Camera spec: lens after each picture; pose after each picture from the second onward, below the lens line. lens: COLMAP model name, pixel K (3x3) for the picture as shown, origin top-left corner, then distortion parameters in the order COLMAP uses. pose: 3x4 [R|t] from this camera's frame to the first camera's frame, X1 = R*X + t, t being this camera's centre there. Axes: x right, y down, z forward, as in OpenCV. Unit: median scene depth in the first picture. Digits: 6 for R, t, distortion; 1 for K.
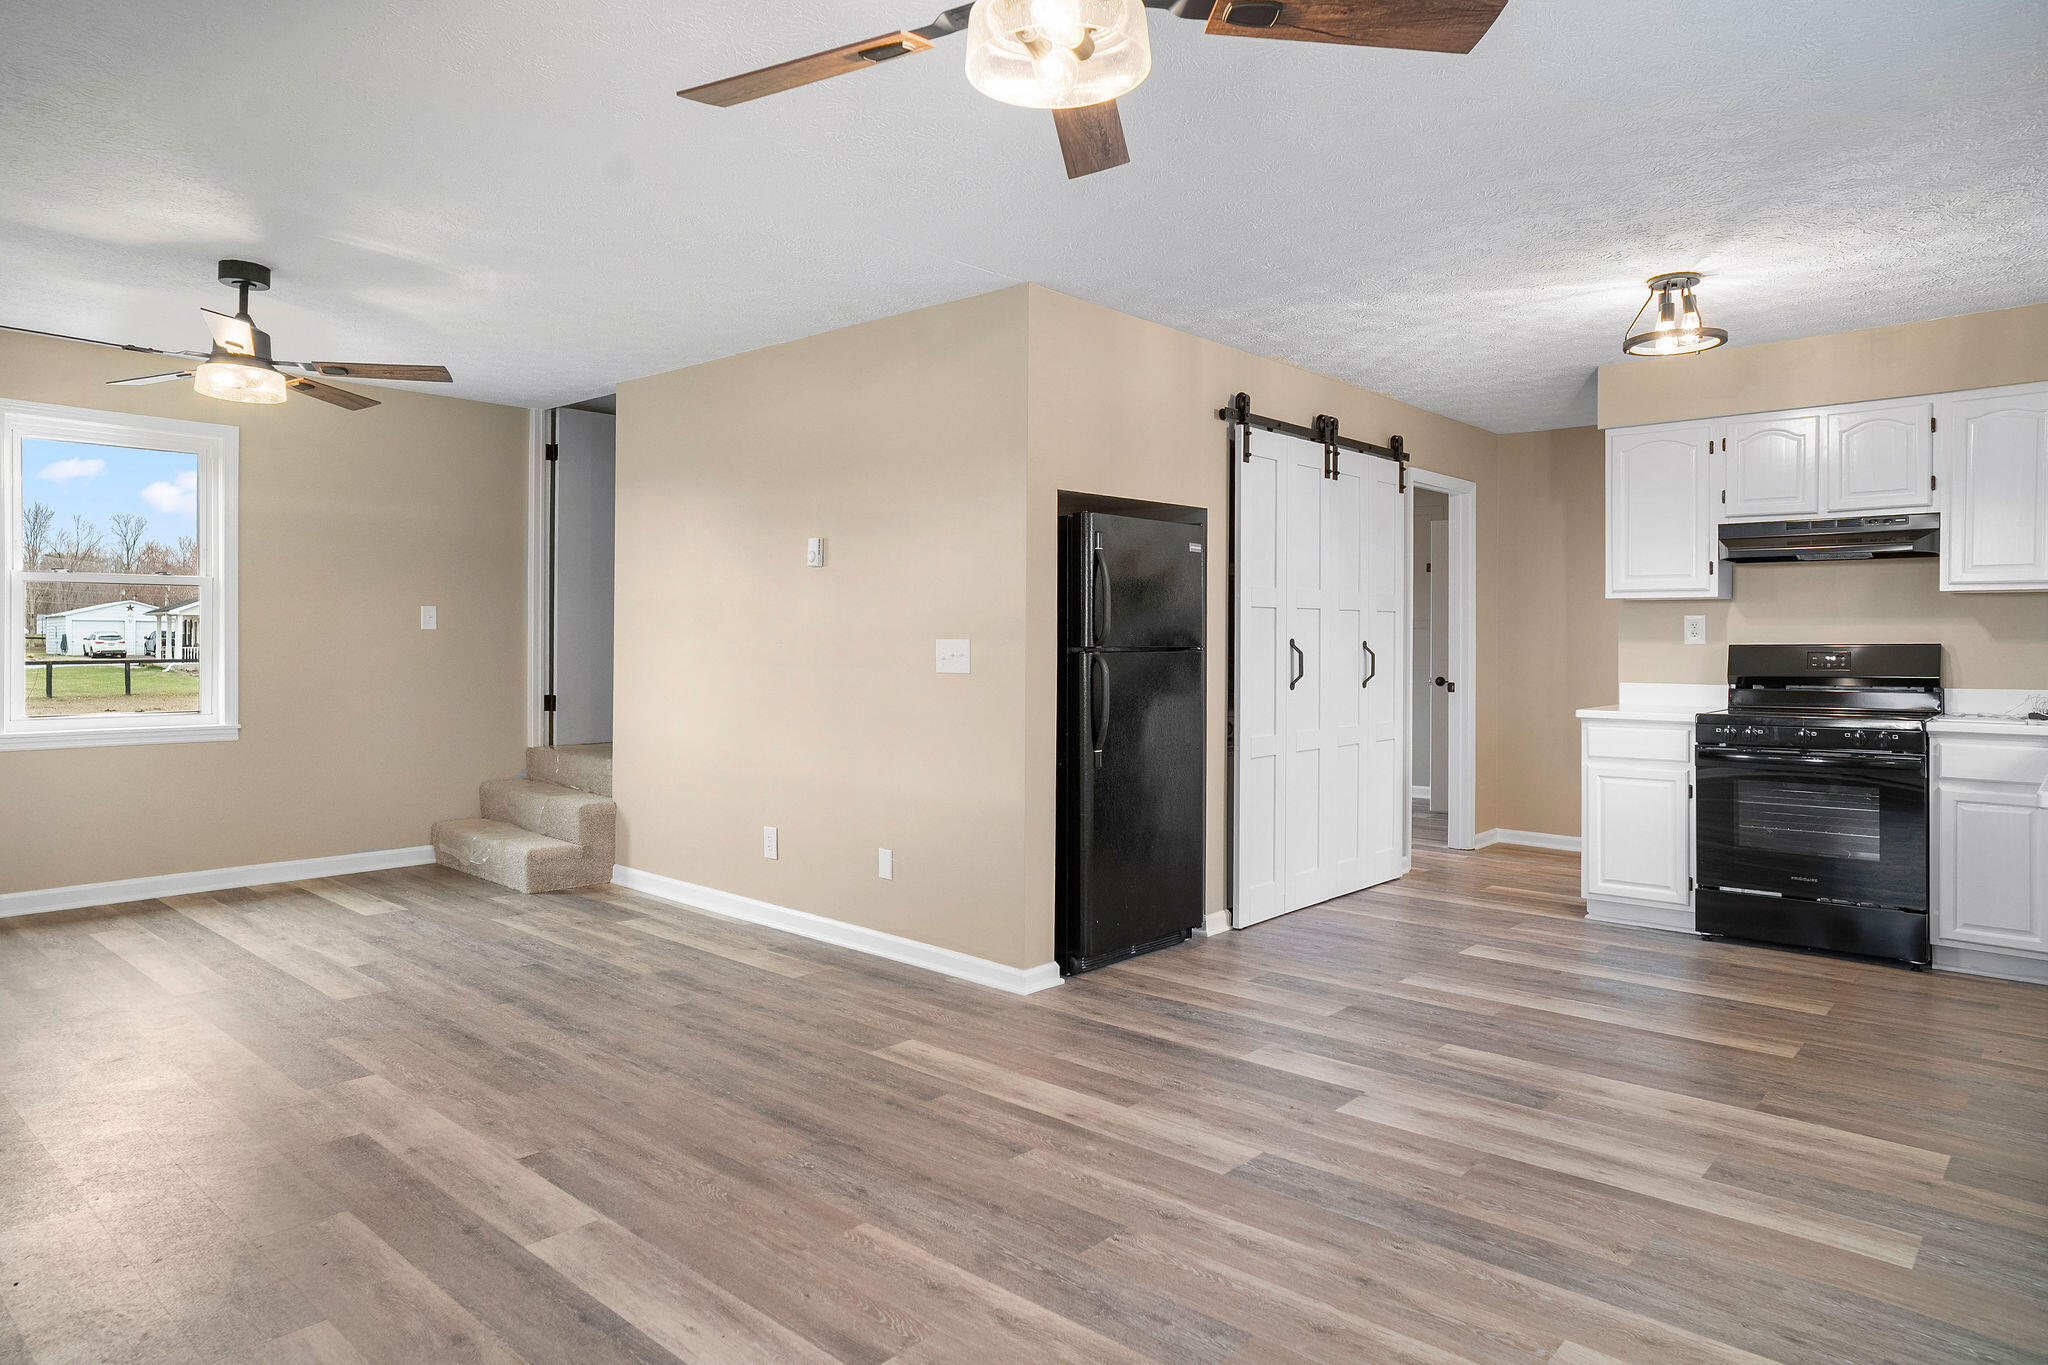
lens RADIAL K [[1231.0, 0, 995.2], [0, 1231.0, 646.4], [0, 0, 1]] dist [-0.032030, 0.031341]
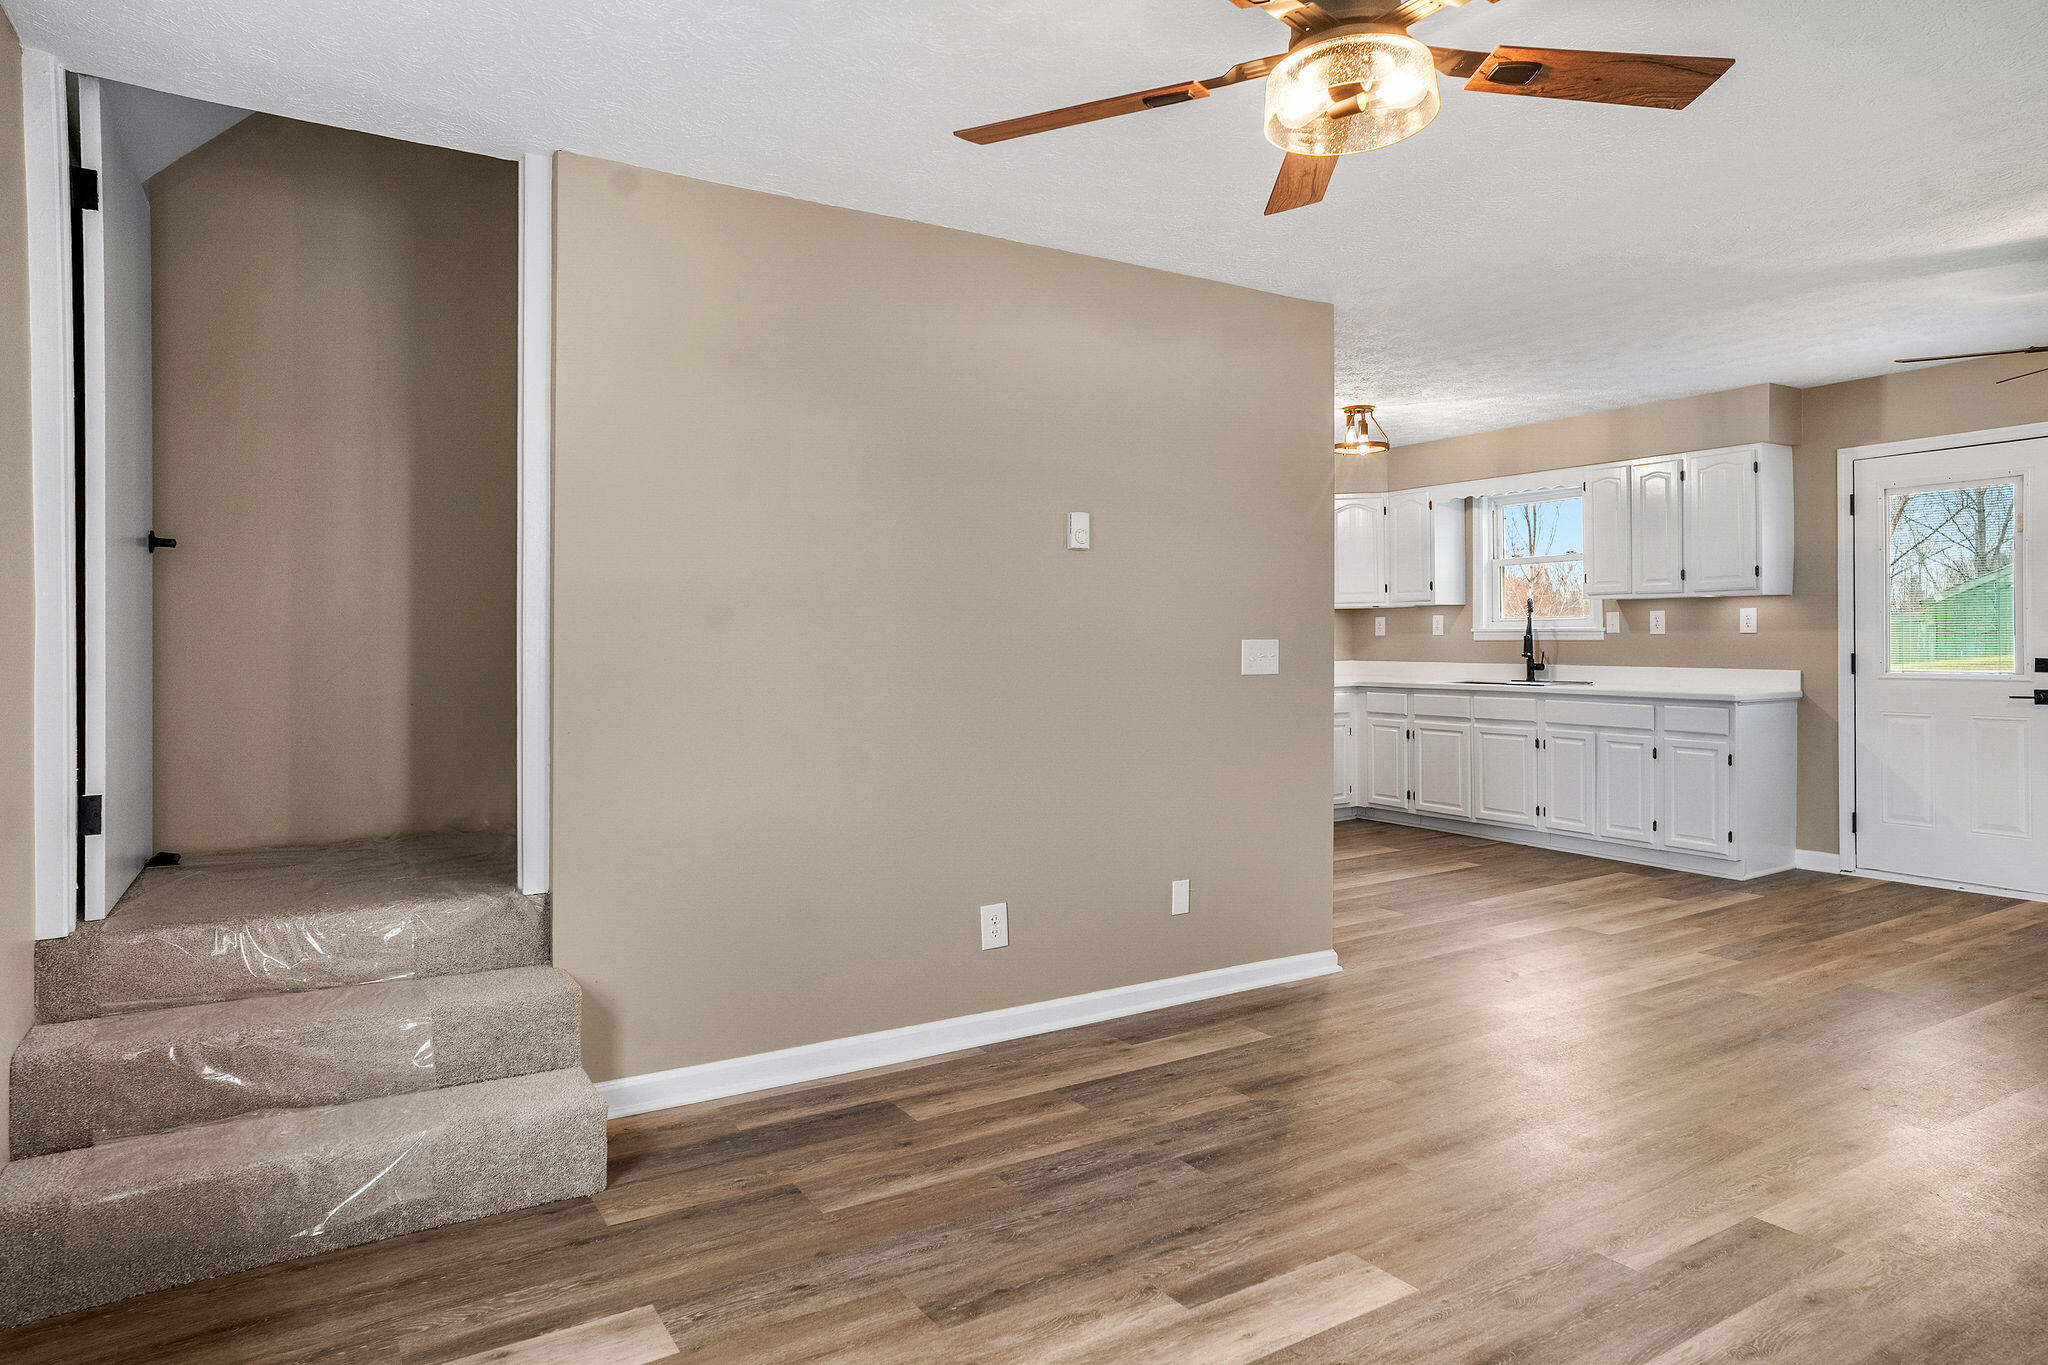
lens RADIAL K [[1231.0, 0, 1022.3], [0, 1231.0, 664.3], [0, 0, 1]] dist [-0.032030, 0.031341]
pose [[0.267994, -0.027865, 0.963017, -1.169110], [0.013627, 0.999591, 0.025131, -0.014595], [-0.963324, 0.006388, 0.268264, 1.068026]]
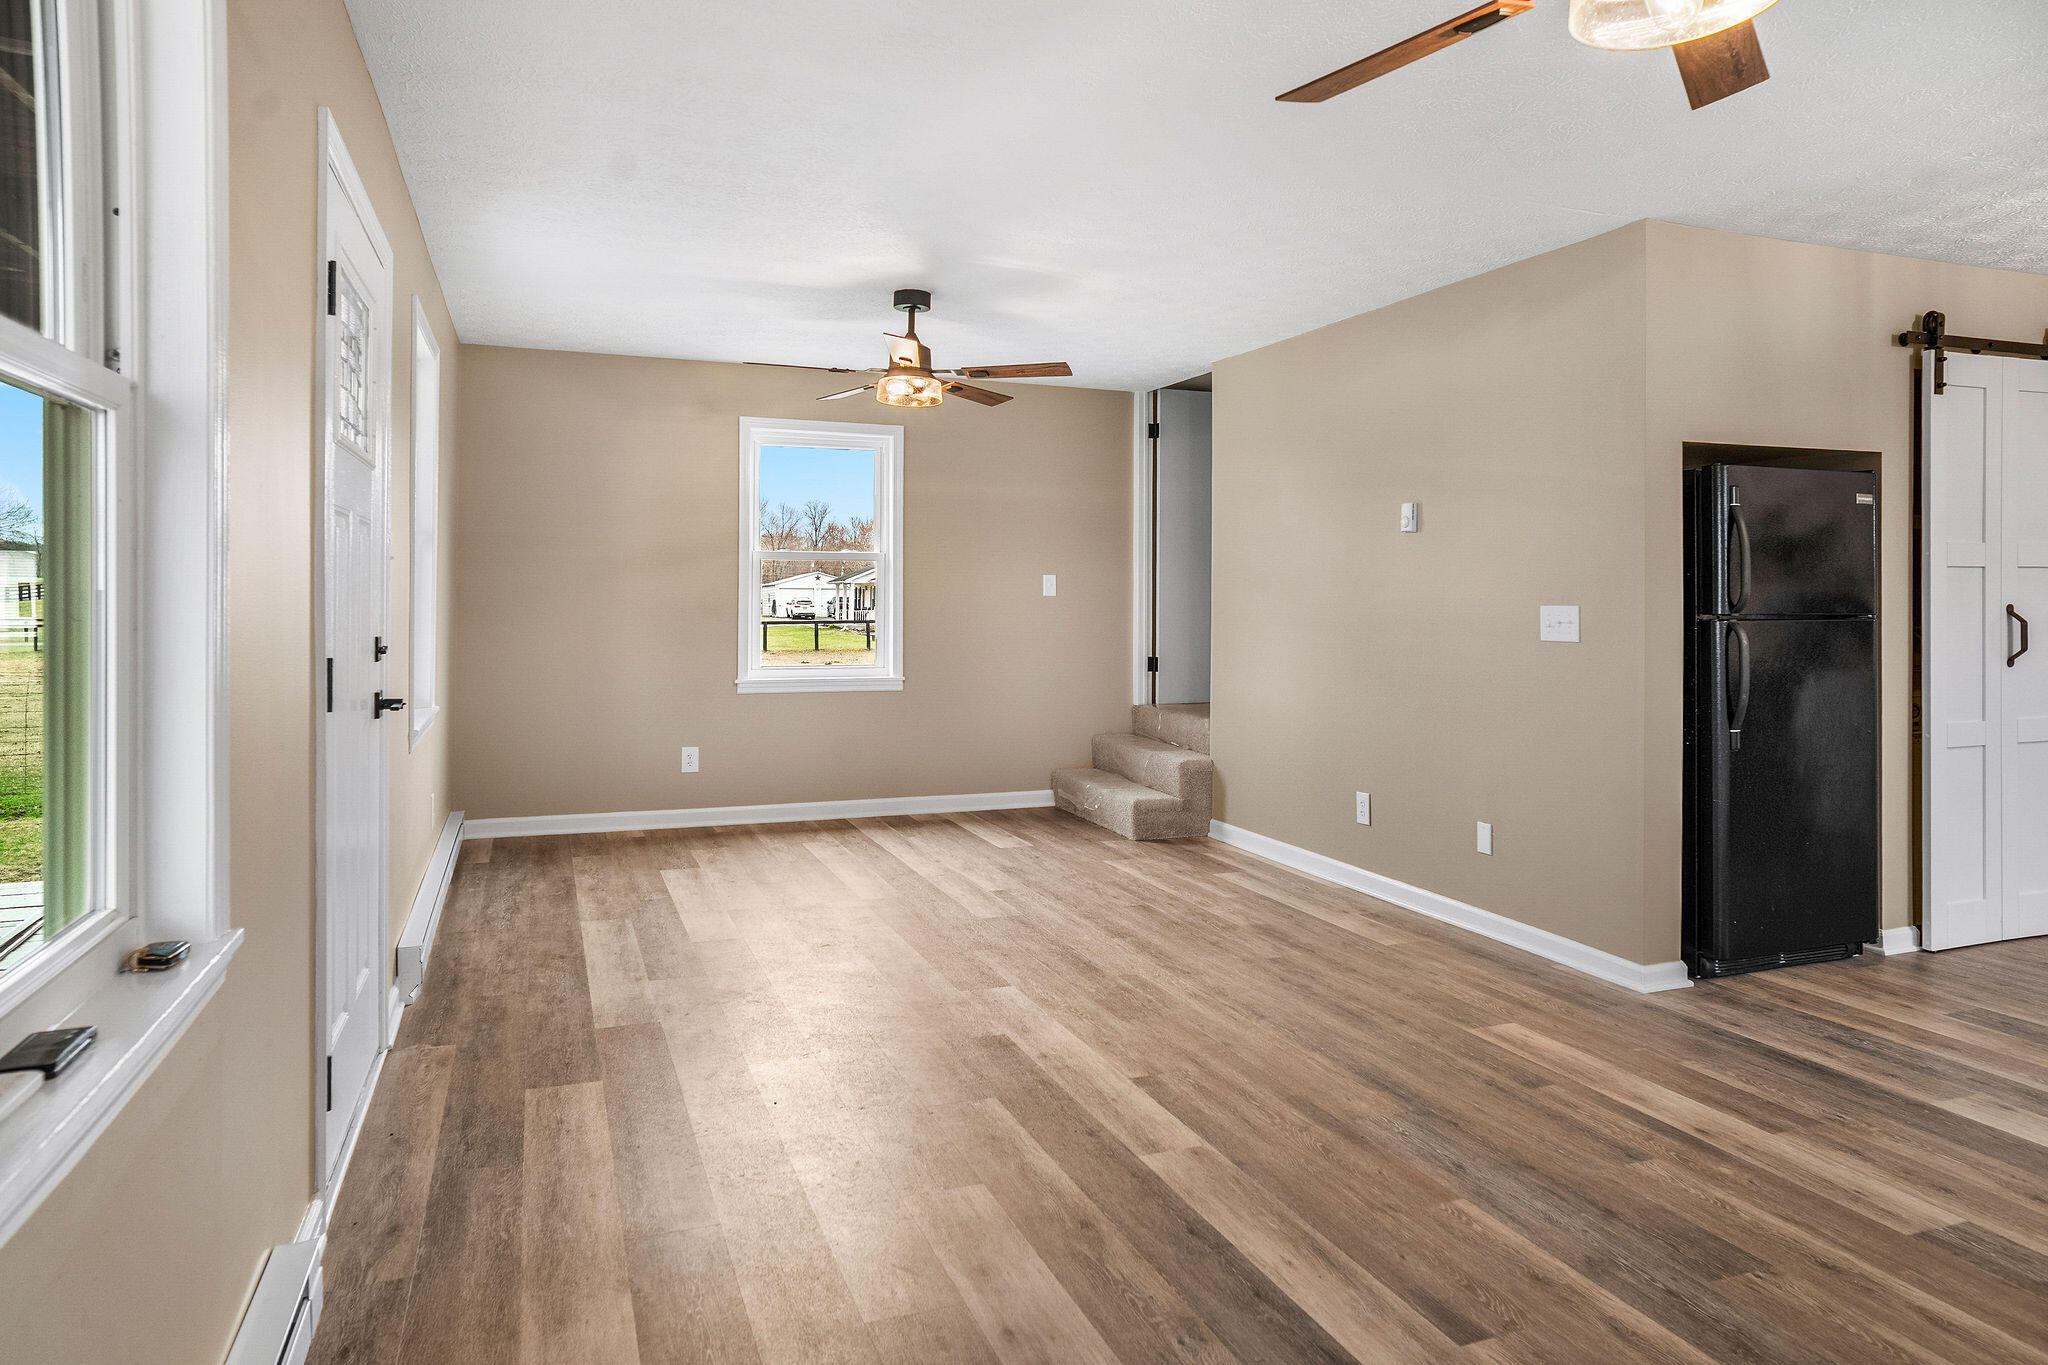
lens RADIAL K [[1231.0, 0, 1024.2], [0, 1231.0, 593.5], [0, 0, 1]] dist [-0.032030, 0.031341]
pose [[0.901761, -0.003726, -0.432219, 0.001608], [-0.002152, 0.999912, -0.013112, -0.002294], [0.432230, 0.012754, 0.901673, -0.031247]]
